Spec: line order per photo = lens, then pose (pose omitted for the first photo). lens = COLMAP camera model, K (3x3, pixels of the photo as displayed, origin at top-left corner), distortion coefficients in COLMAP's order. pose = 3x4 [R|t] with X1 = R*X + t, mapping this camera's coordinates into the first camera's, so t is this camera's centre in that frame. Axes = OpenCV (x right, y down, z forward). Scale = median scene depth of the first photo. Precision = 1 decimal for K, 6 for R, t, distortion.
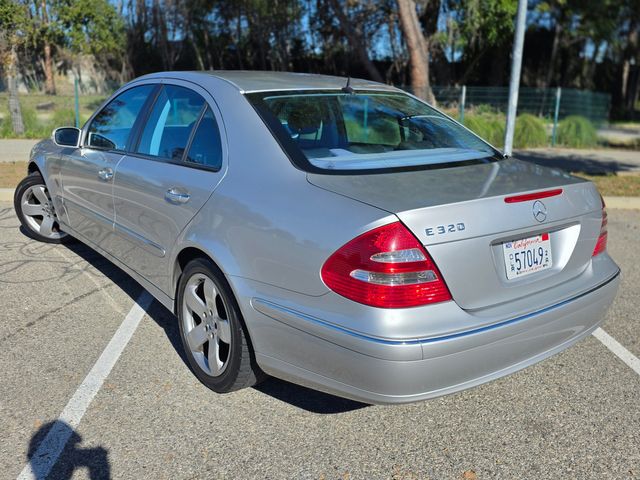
lens RADIAL K [[586.7, 0, 315.5], [0, 586.7, 231.8], [0, 0, 1]] dist [0.069051, -0.087705]
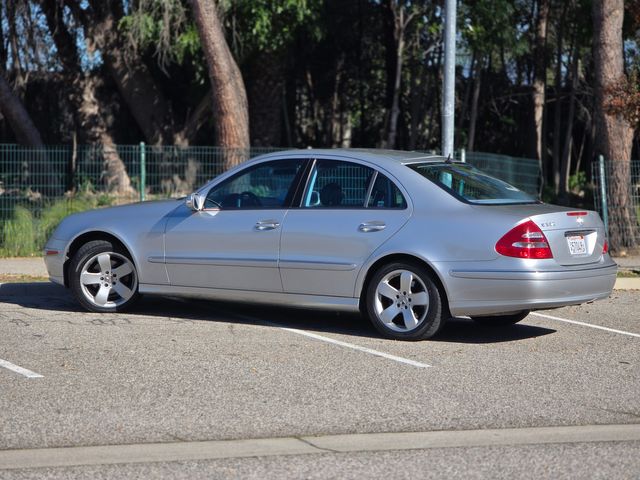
lens RADIAL K [[2131.6, 0, 320.0], [0, 2131.6, 240.0], [0, 0, 1]] dist [0.264442, 0.182033]
pose [[0.929223, -0.020355, 0.368959, -0.494497], [0.089609, 0.981091, -0.171554, 0.189119], [-0.358490, 0.192474, 0.913476, -0.839950]]
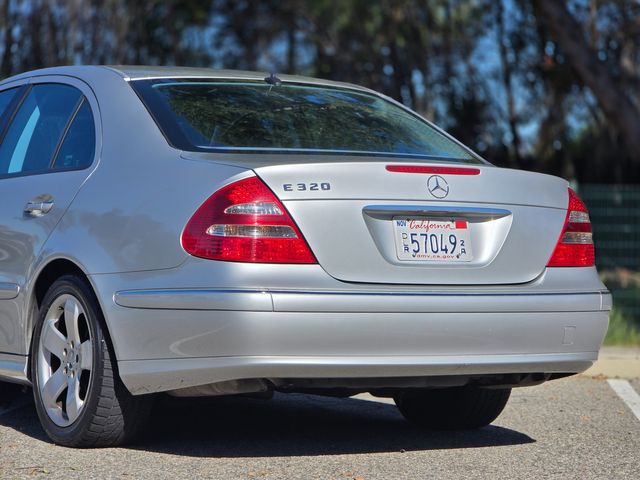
lens RADIAL K [[2131.6, 0, 320.0], [0, 2131.6, 240.0], [0, 0, 1]] dist [0.264442, 0.182033]
pose [[0.992731, -0.008065, -0.120086, 0.092744], [-0.022630, 0.967449, -0.252053, 0.134476], [0.118210, 0.252938, 0.960234, -0.325934]]
